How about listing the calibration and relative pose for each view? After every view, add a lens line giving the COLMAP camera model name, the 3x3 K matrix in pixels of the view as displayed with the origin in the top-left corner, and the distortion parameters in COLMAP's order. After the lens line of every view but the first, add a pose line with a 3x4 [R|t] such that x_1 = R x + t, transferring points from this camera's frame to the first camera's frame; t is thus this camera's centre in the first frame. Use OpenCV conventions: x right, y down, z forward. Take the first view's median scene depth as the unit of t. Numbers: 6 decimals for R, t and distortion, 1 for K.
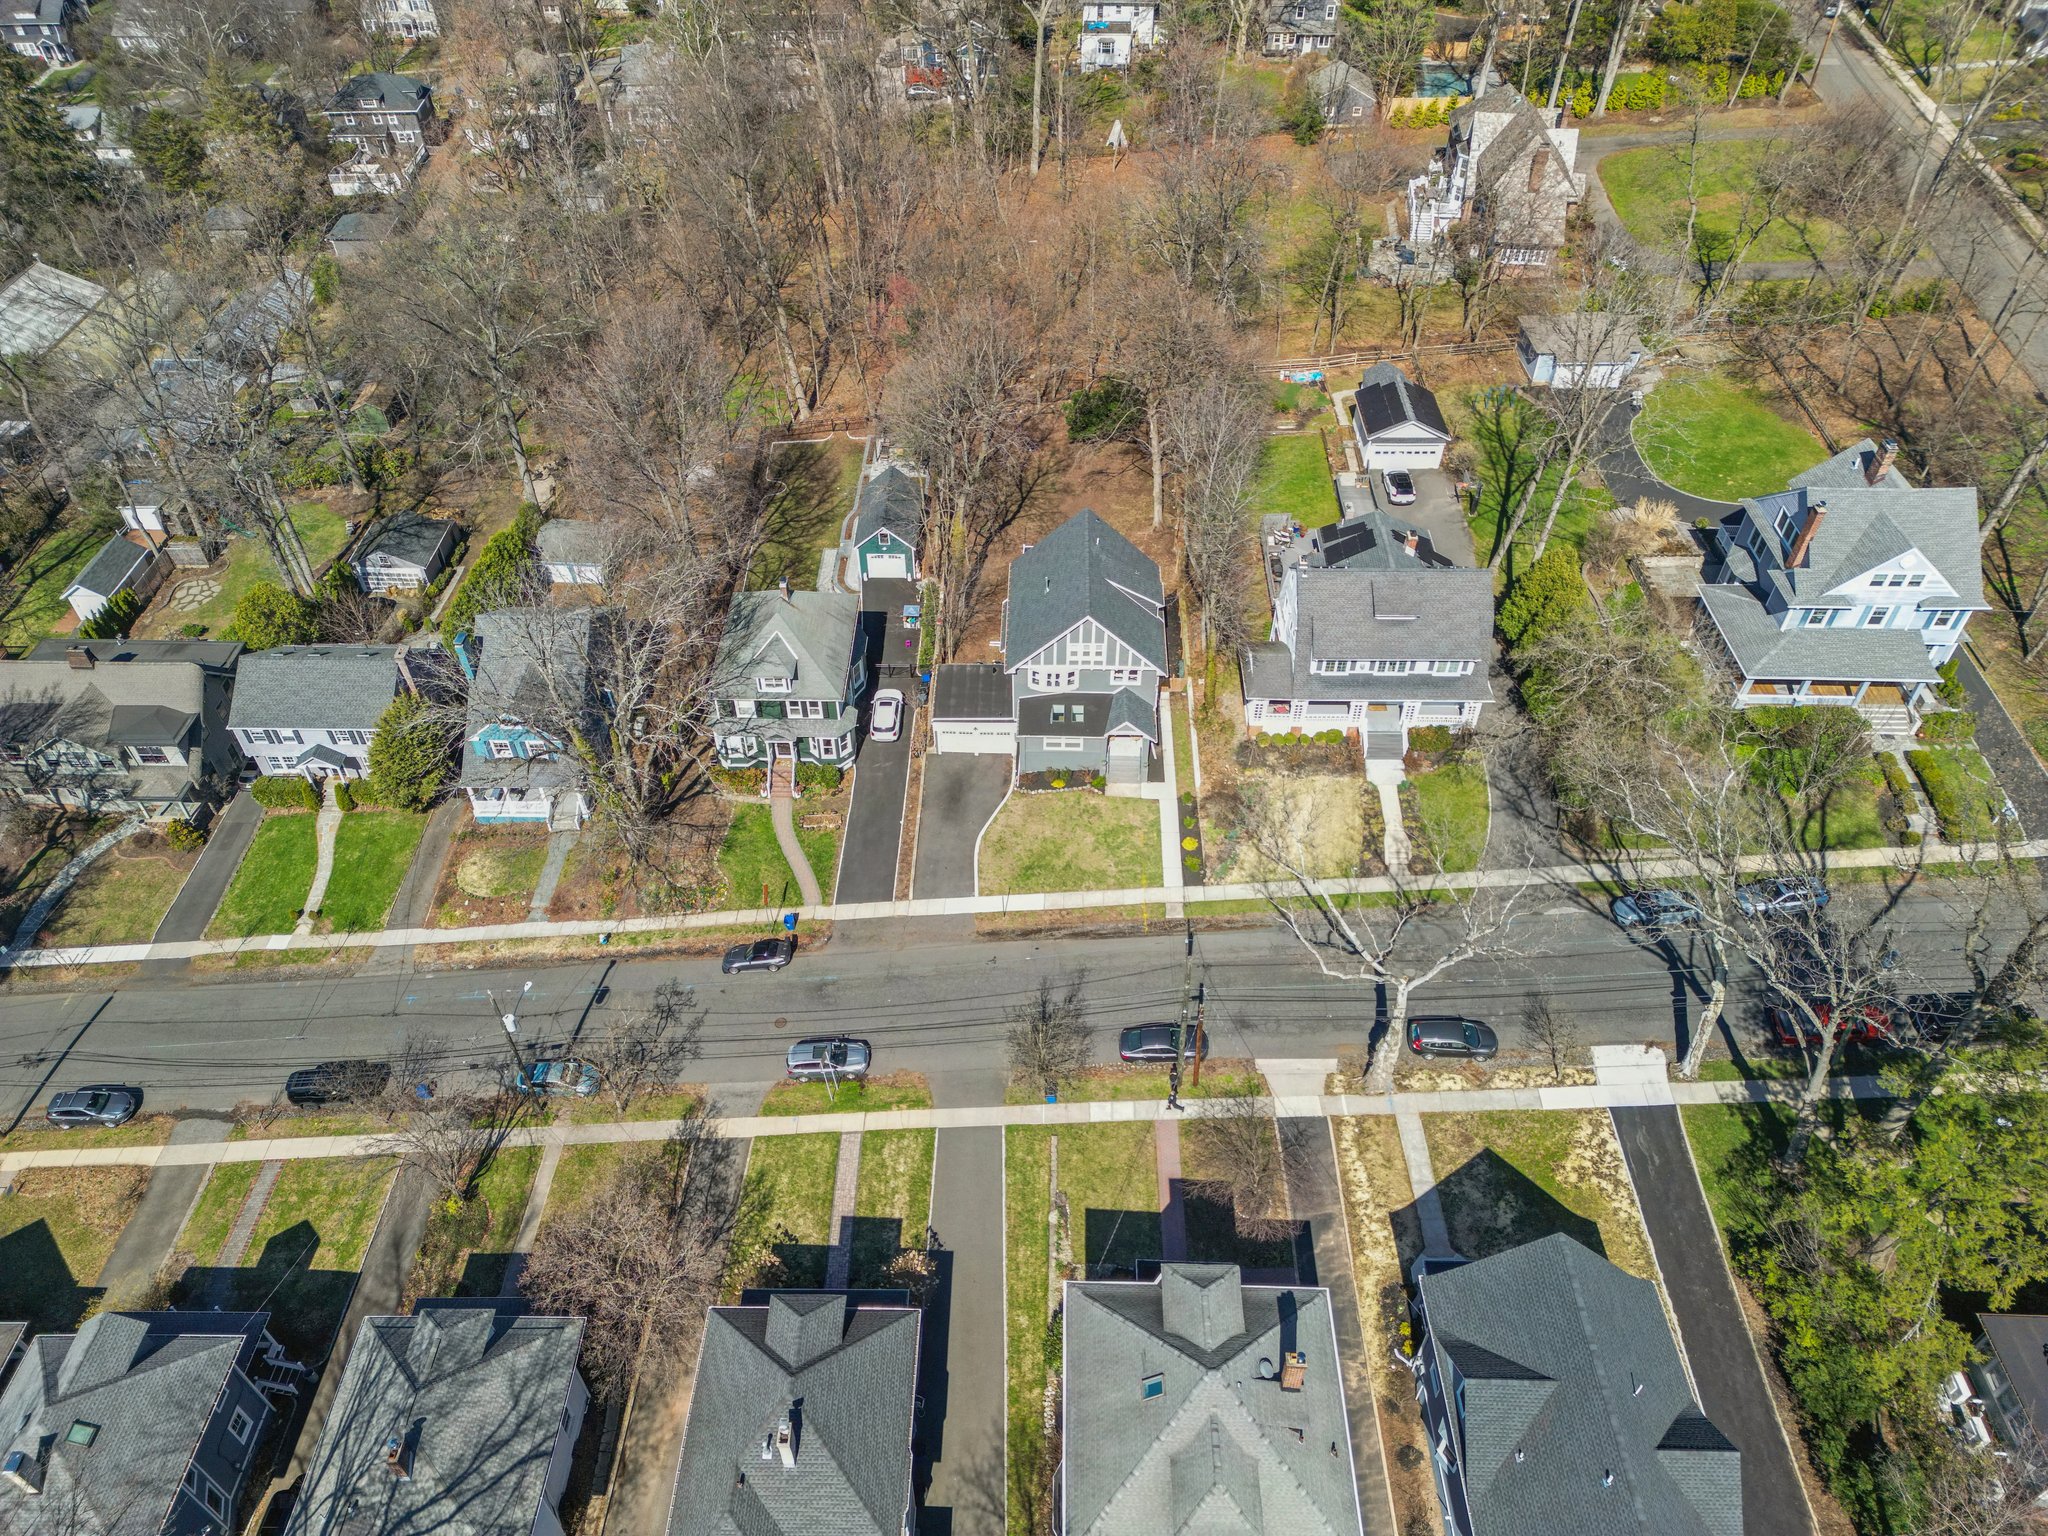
lens RADIAL K [[1486.9, 0, 1024.0], [0, 1486.9, 768.0], [0, 0, 1]] dist [0.239028, -0.082219]
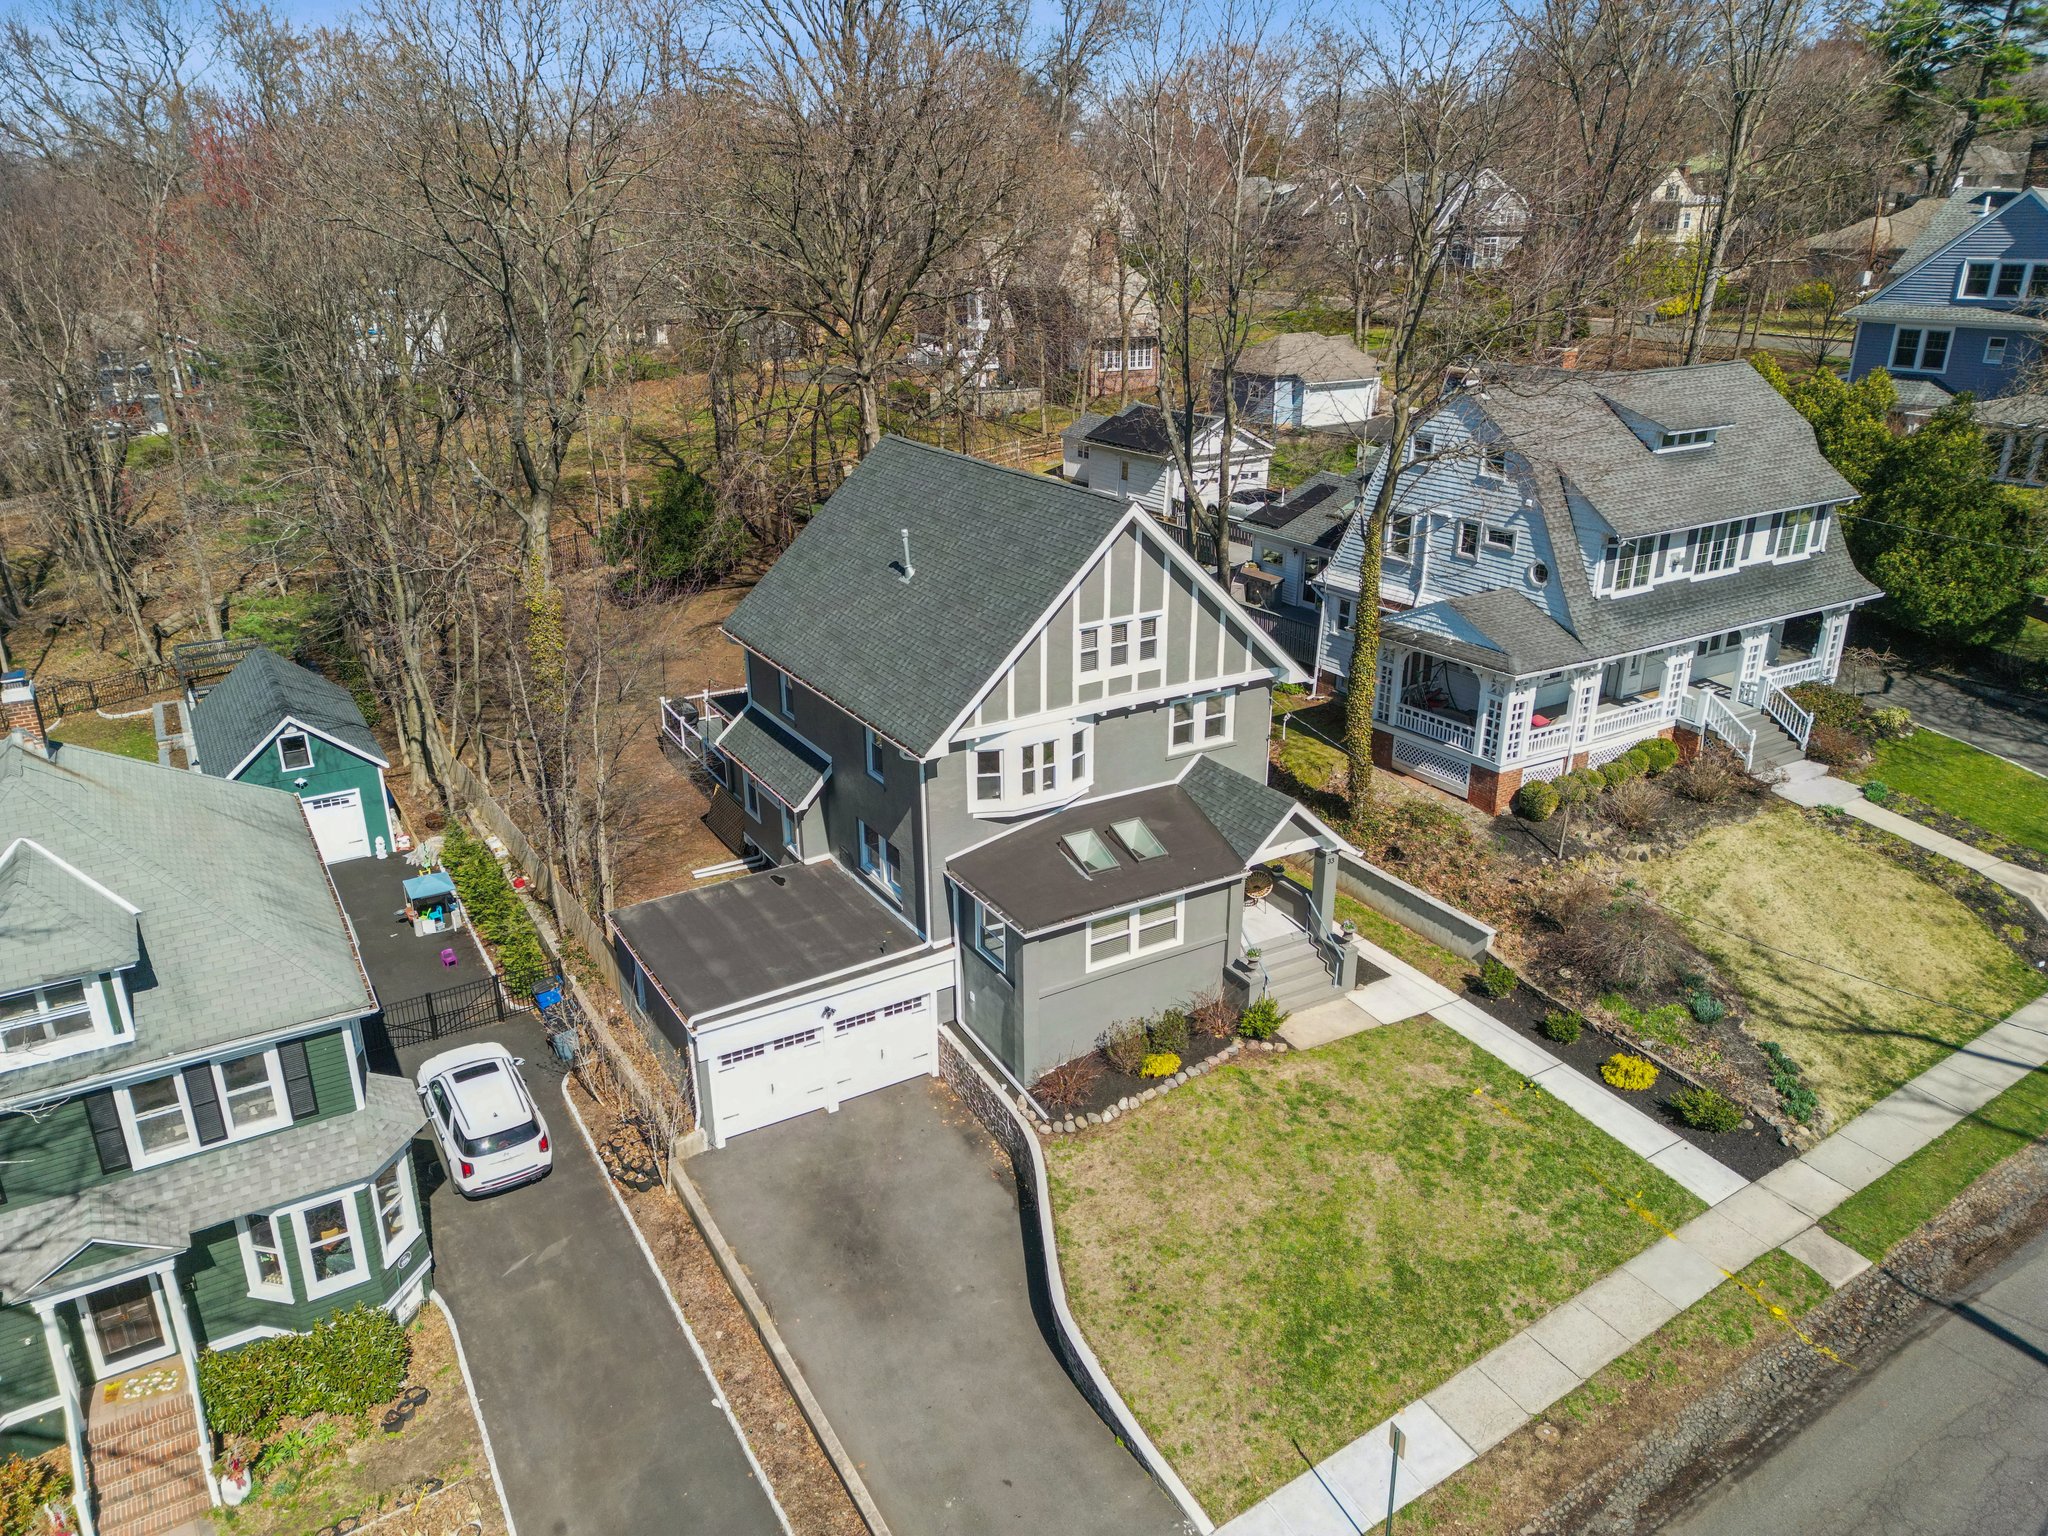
lens RADIAL K [[1429.9, 0, 1024.0], [0, 1429.9, 768.0], [0, 0, 1]] dist [0.092185, -0.070179]
pose [[0.843731, -0.197033, 0.499295, -0.145058], [0.376414, 0.880326, -0.288685, 0.033061], [-0.382662, 0.431514, 0.816924, 0.739898]]
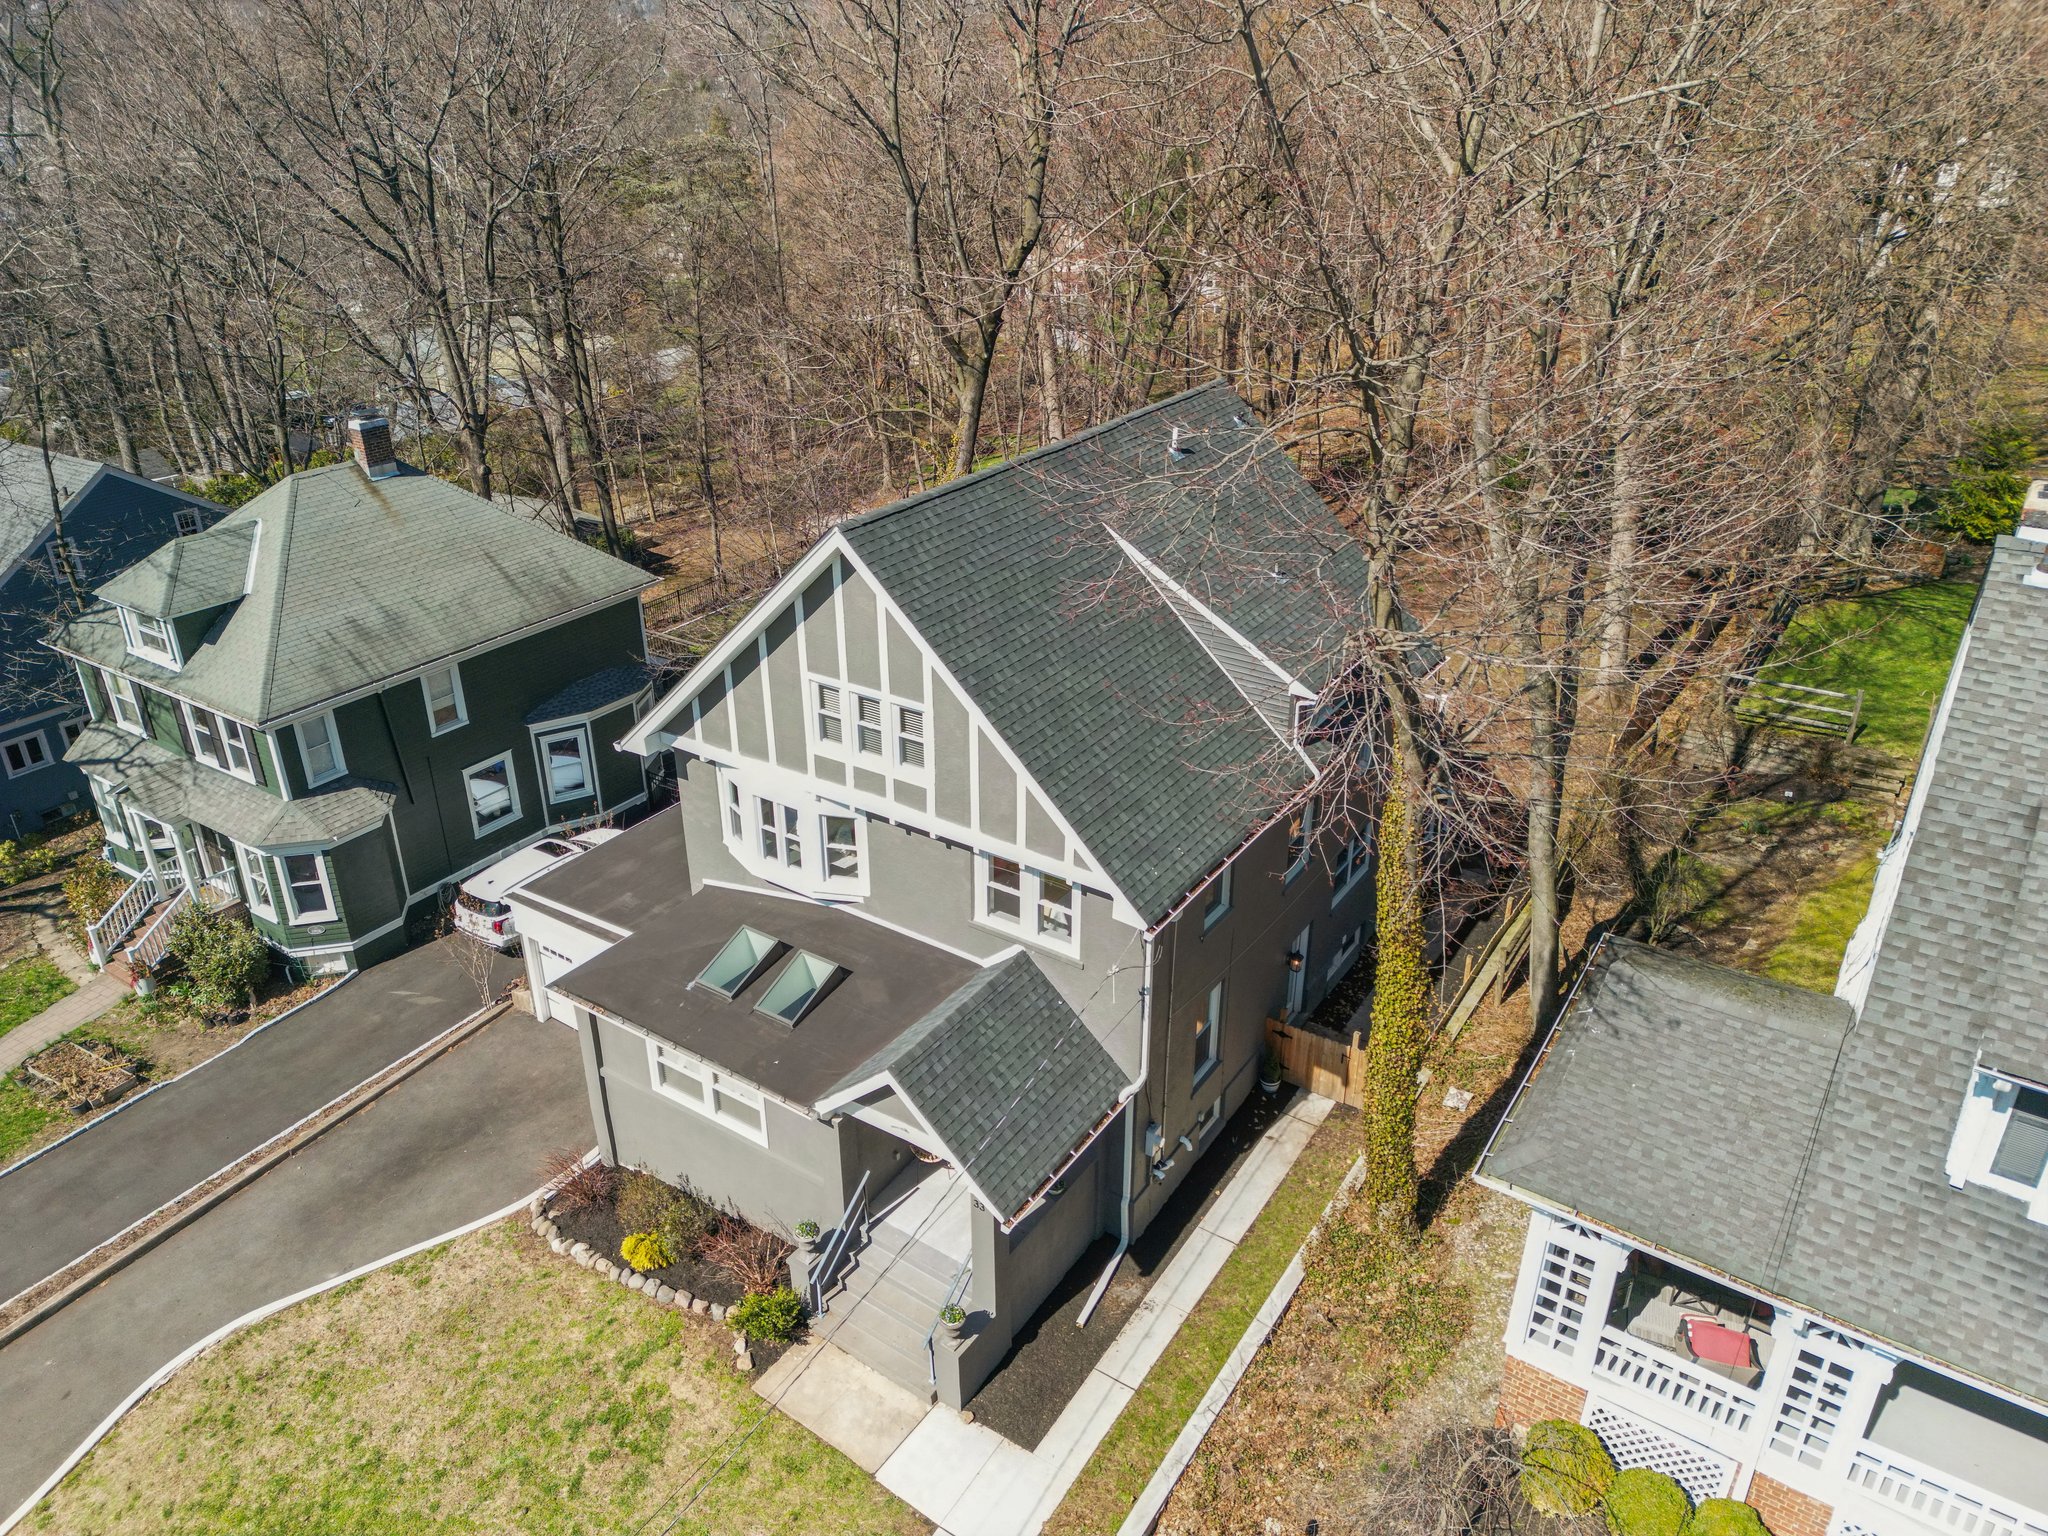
lens RADIAL K [[1429.9, 0, 1024.0], [0, 1429.9, 768.0], [0, 0, 1]] dist [0.092185, -0.070179]
pose [[0.842841, 0.237607, -0.482868, 0.170587], [-0.370629, 0.906838, -0.200698, -0.035777], [0.390196, 0.348122, 0.852384, 0.807646]]
